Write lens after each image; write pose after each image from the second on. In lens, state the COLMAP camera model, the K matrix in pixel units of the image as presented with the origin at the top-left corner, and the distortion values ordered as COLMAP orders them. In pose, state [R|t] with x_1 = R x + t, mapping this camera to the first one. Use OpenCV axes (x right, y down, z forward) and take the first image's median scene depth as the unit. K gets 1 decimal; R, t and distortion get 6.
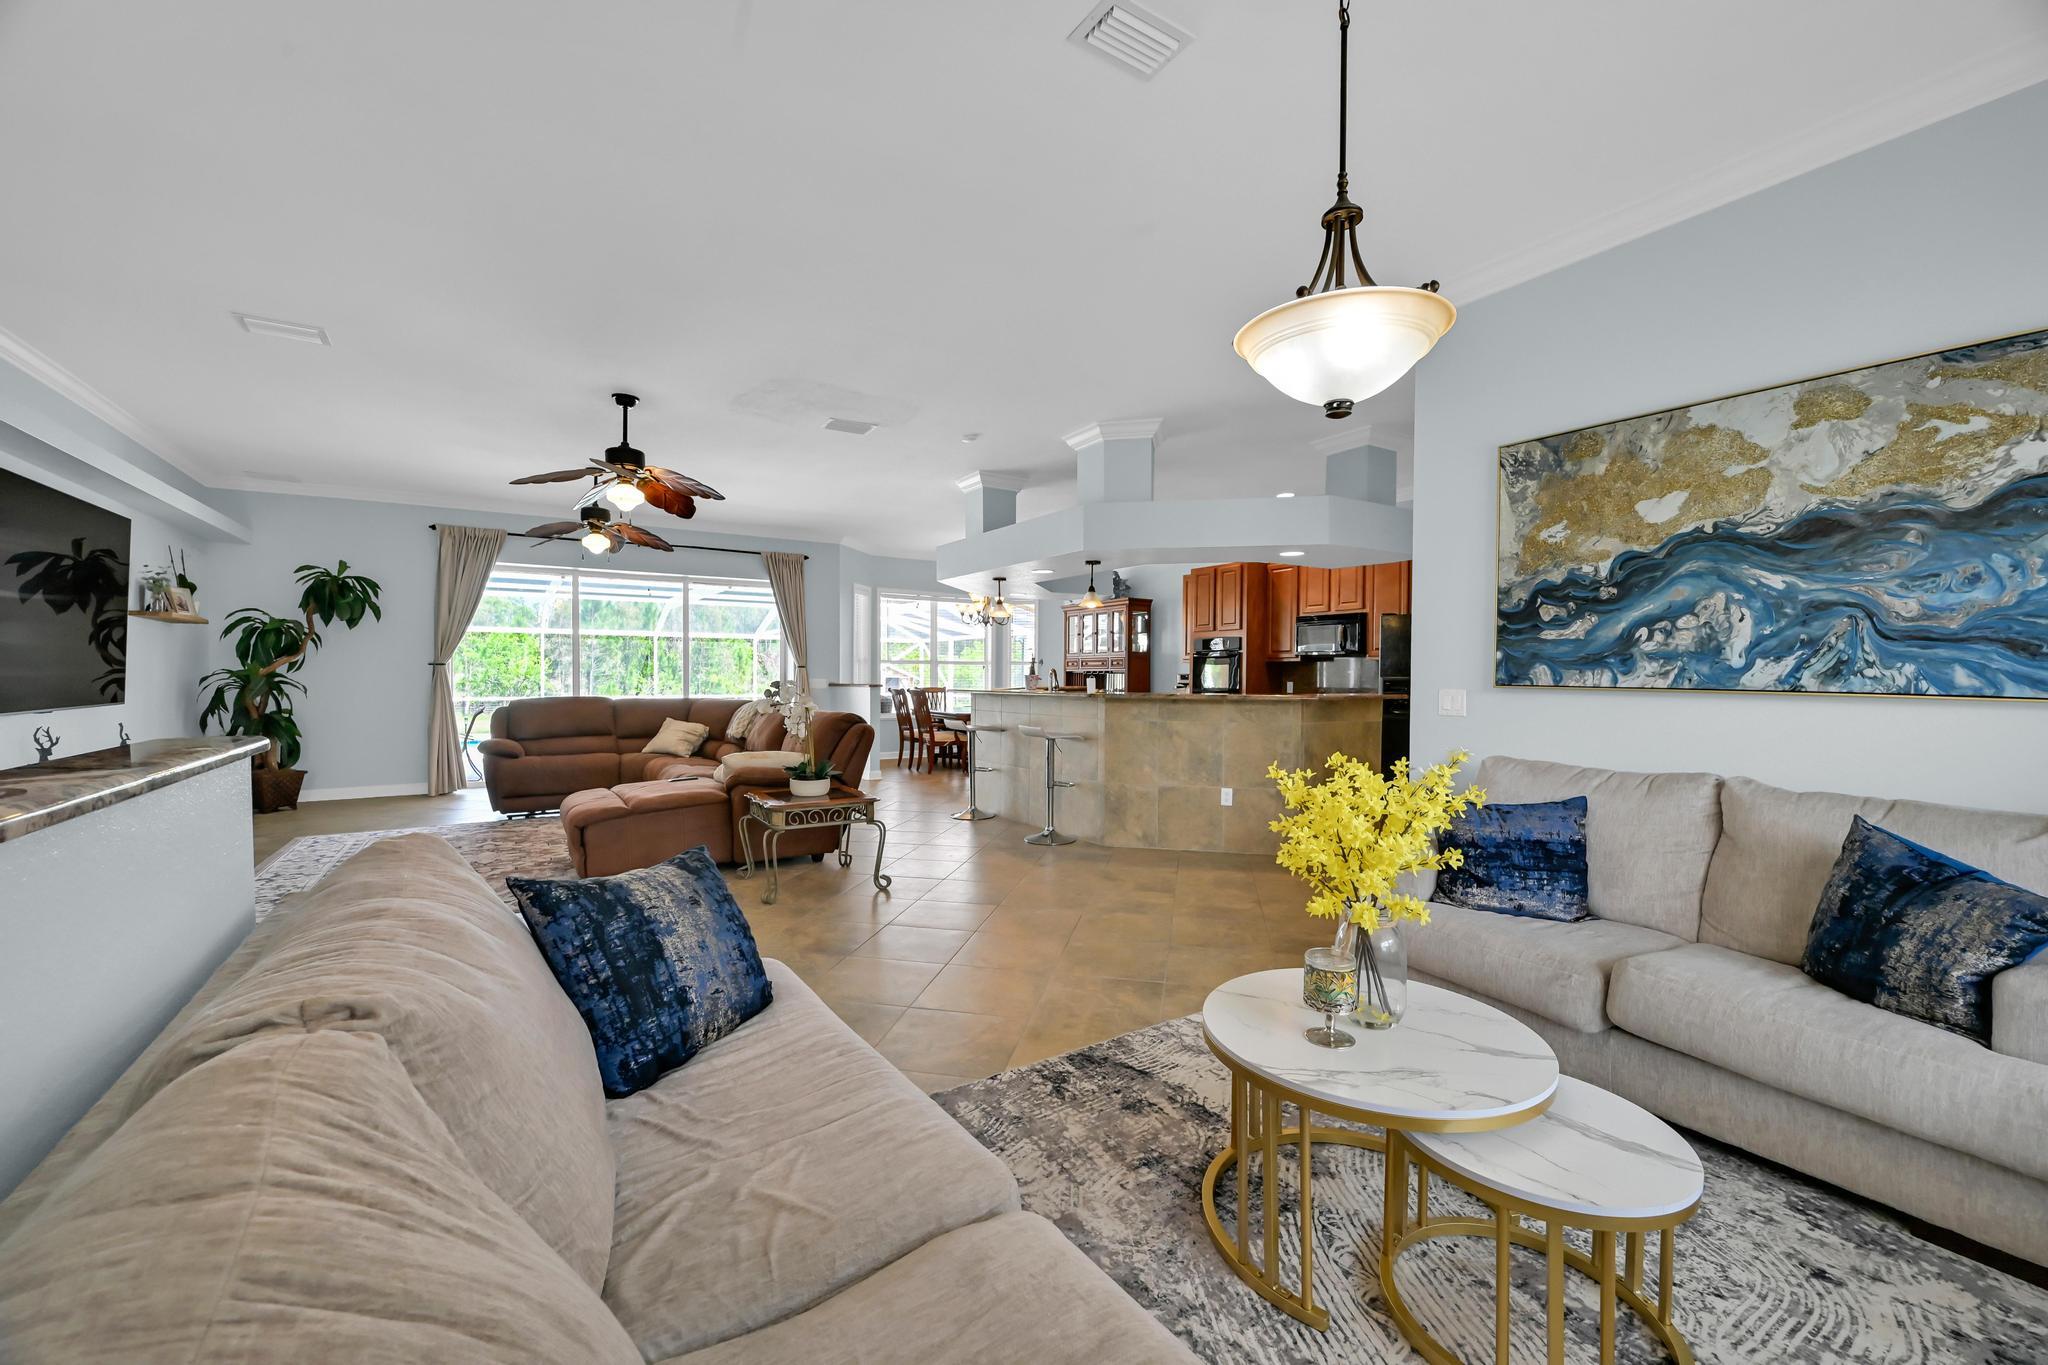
lens RADIAL K [[808.1, 0, 1023.4], [0, 808.1, 687.4], [0, 0, 1]] dist [-0.001548, -0.000379]
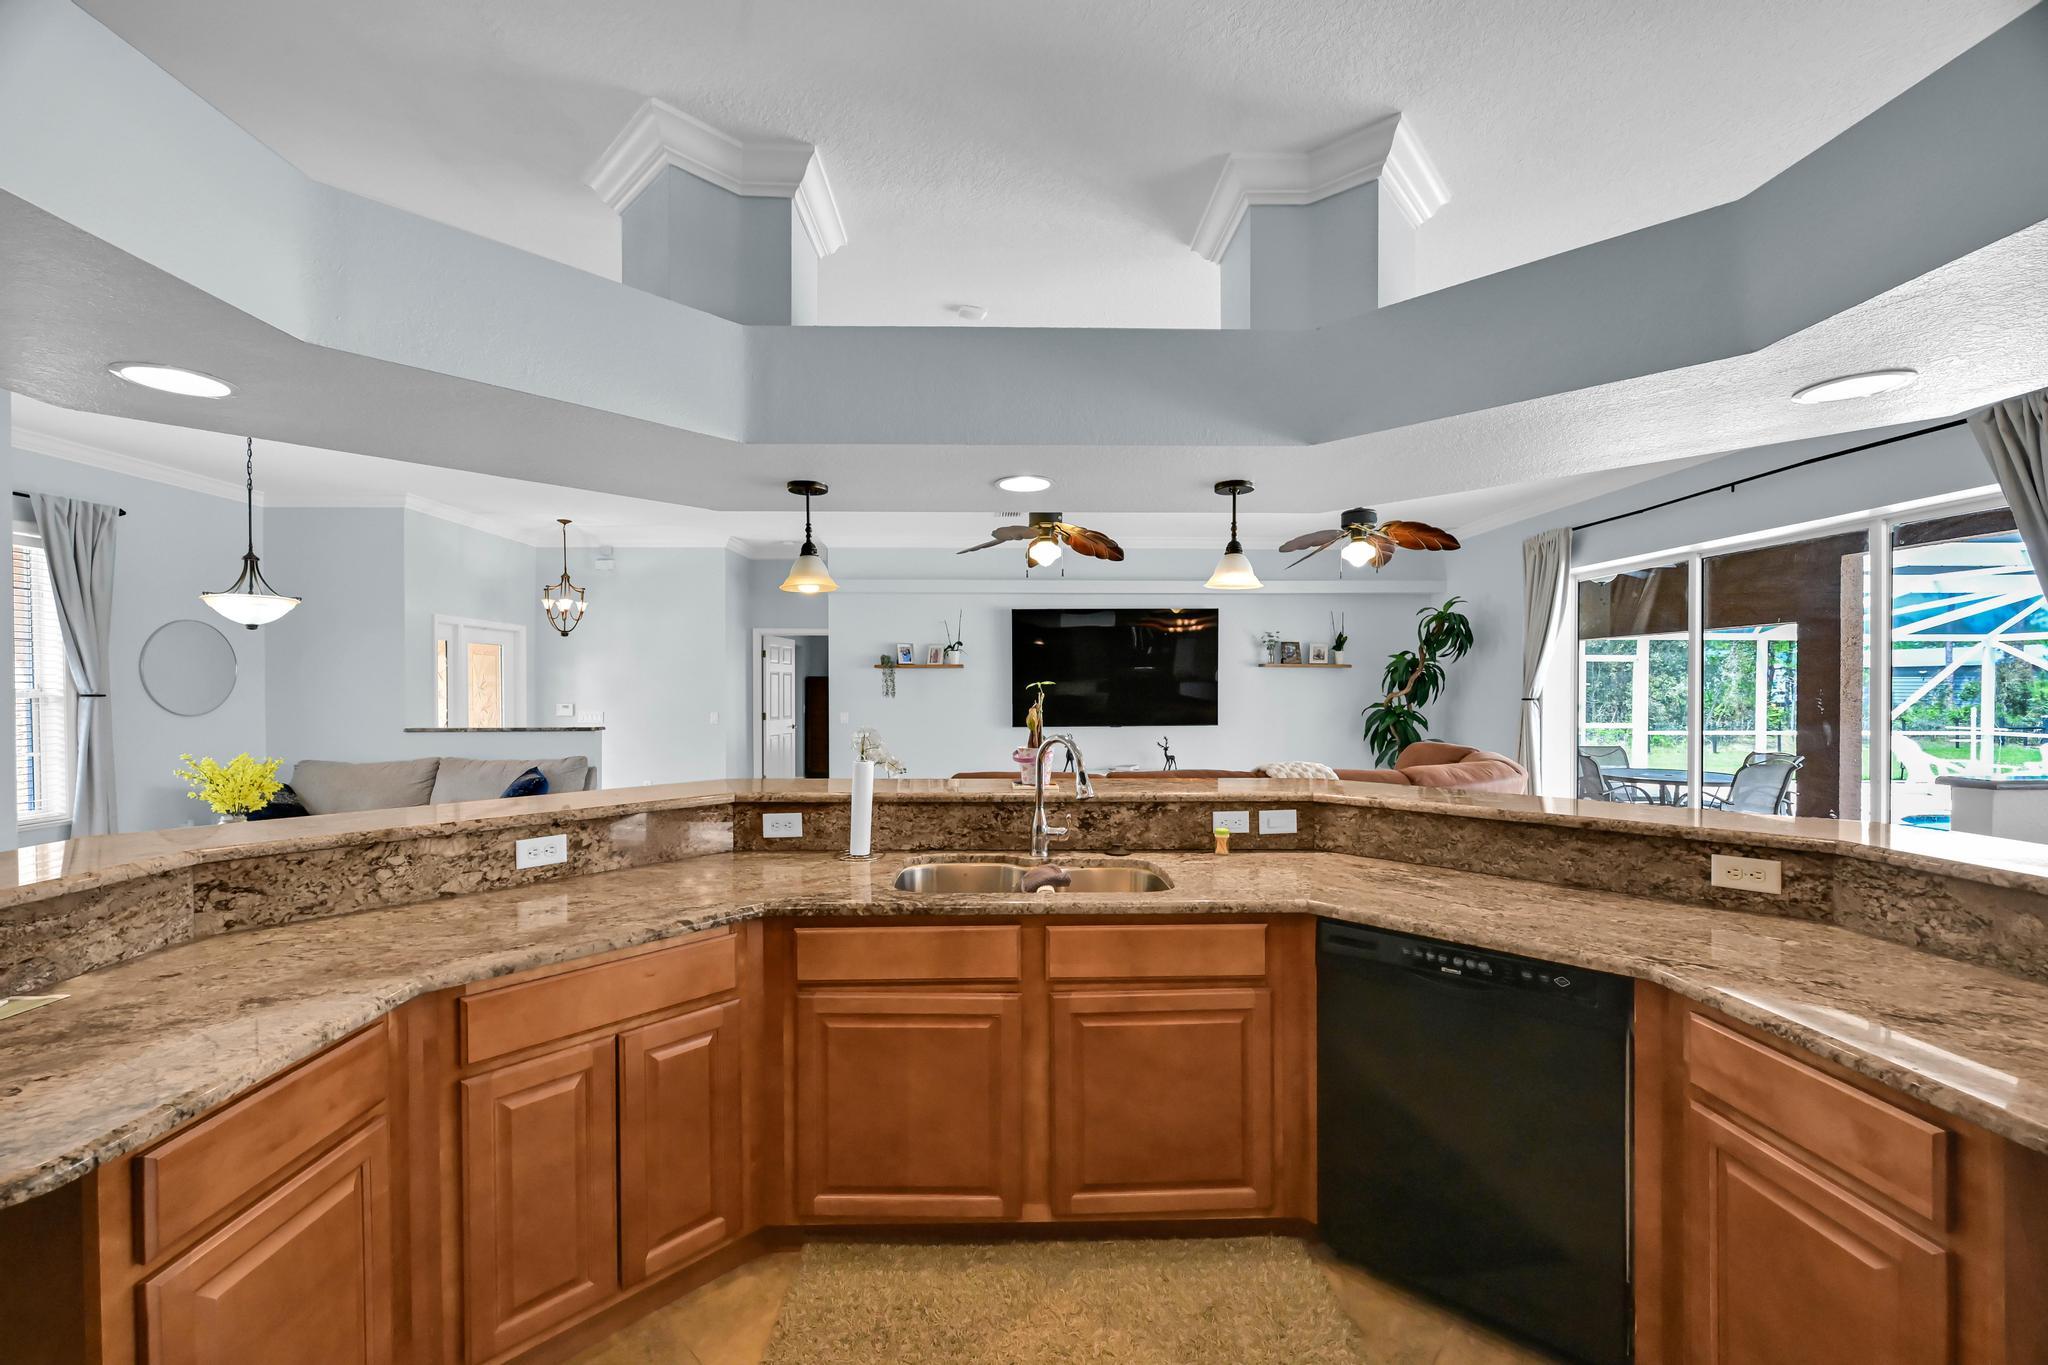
lens RADIAL K [[811.0, 0, 1021.0], [0, 811.0, 684.9], [0, 0, 1]] dist [-0.001468, -0.000360]
pose [[-0.521228, -0.003657, -0.853409, 0.757562], [-0.015042, 0.999875, 0.004902, -0.108300], [0.853285, 0.015392, -0.521218, 2.608776]]
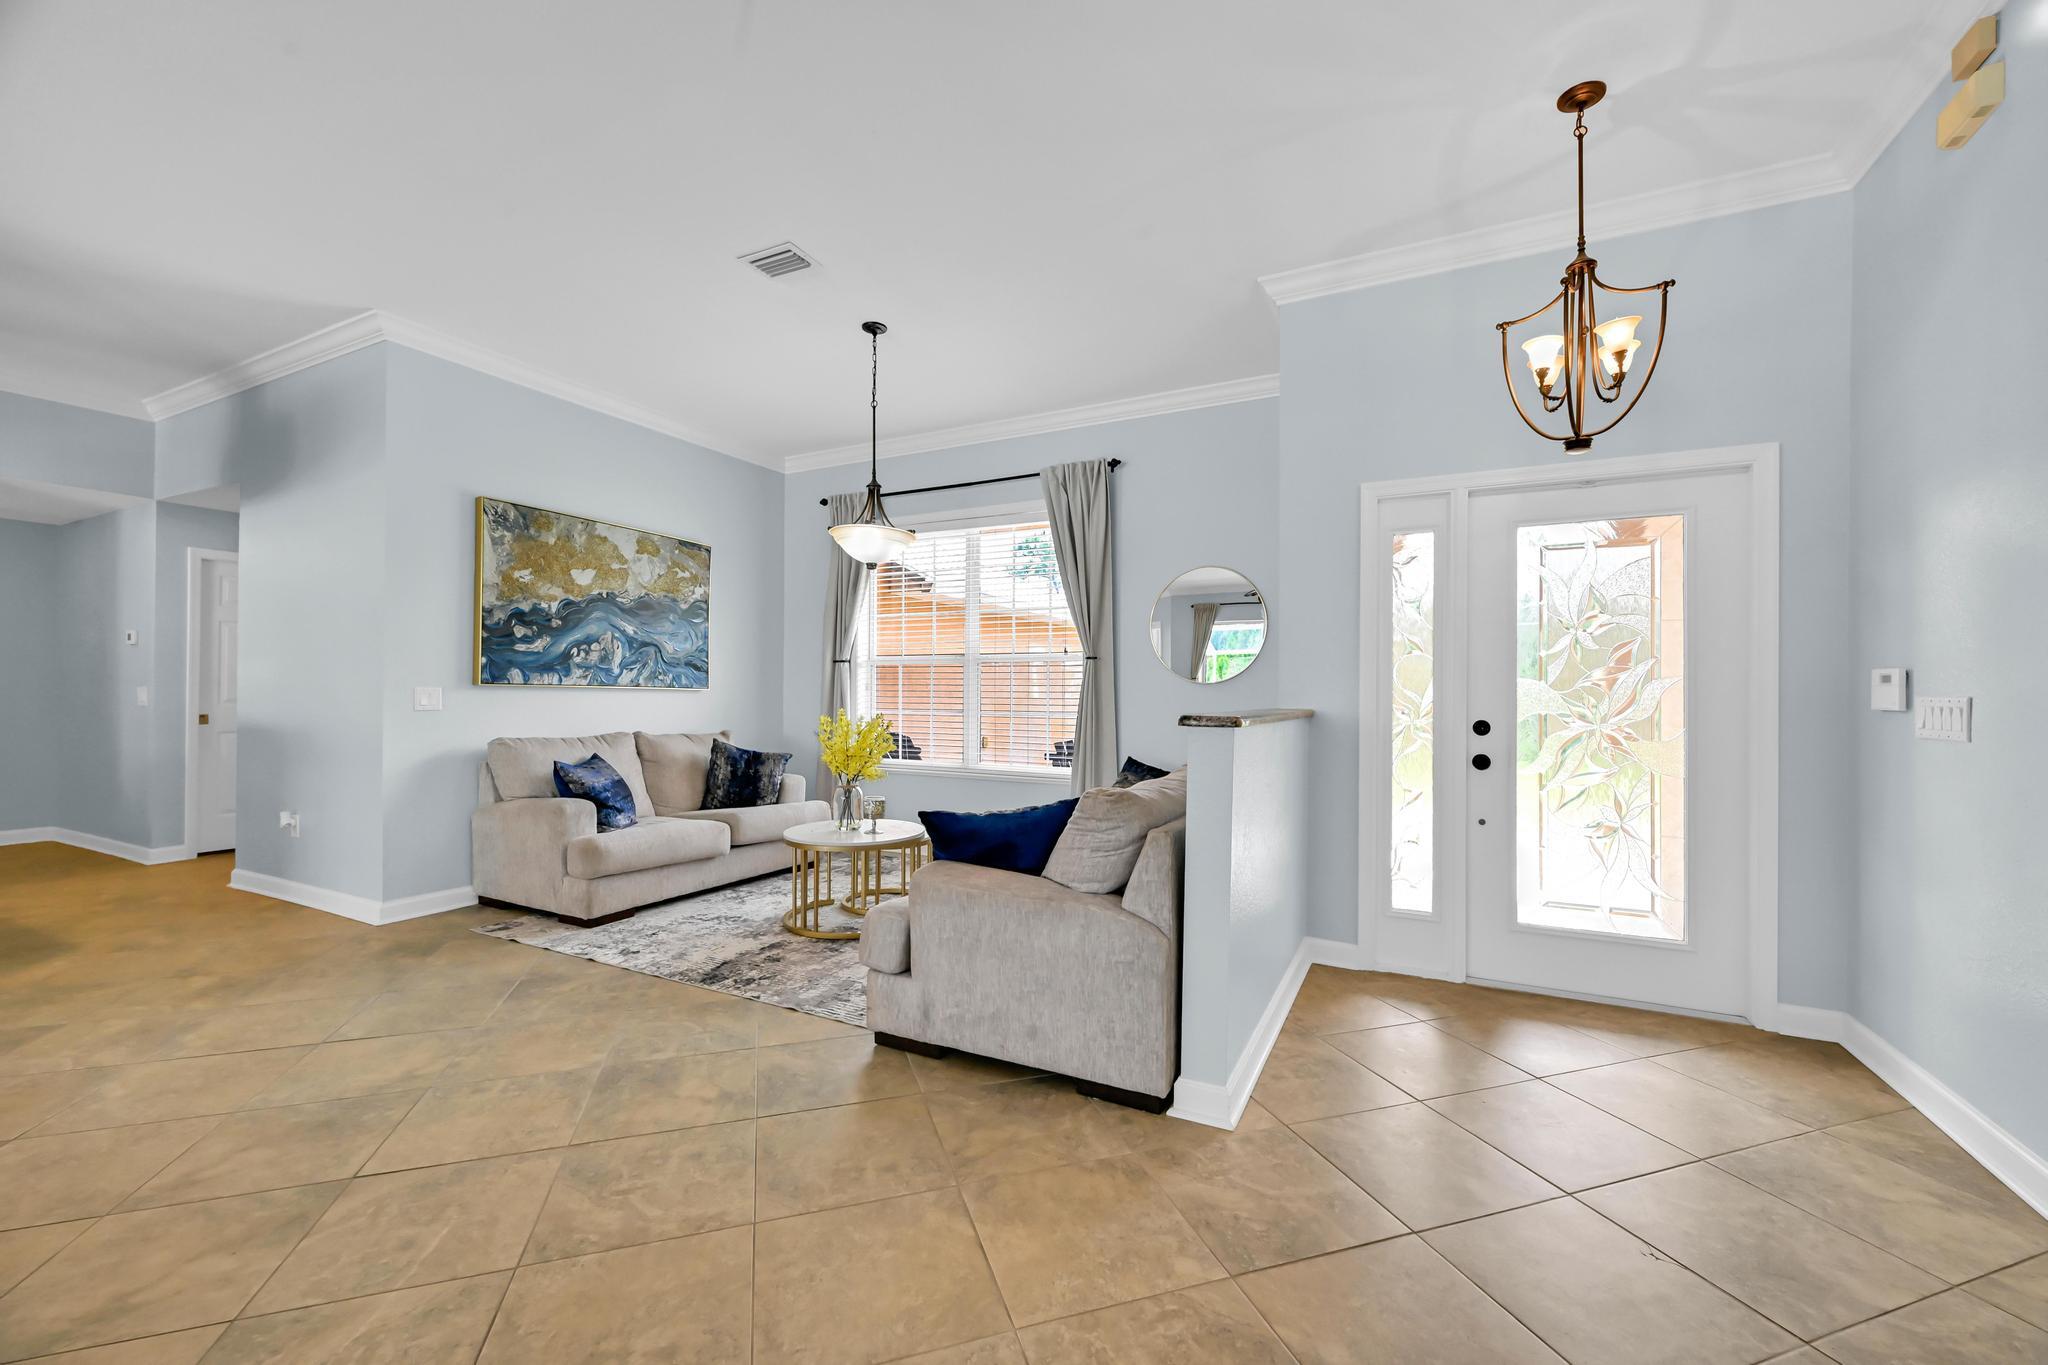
lens RADIAL K [[811.0, 0, 1021.0], [0, 811.0, 684.9], [0, 0, 1]] dist [-0.001468, -0.000360]
pose [[-0.500004, 0.000848, 0.866023, -1.043537], [0.006512, 0.999975, 0.002780, 0.001277], [-0.865998, 0.007030, -0.499997, 1.002433]]
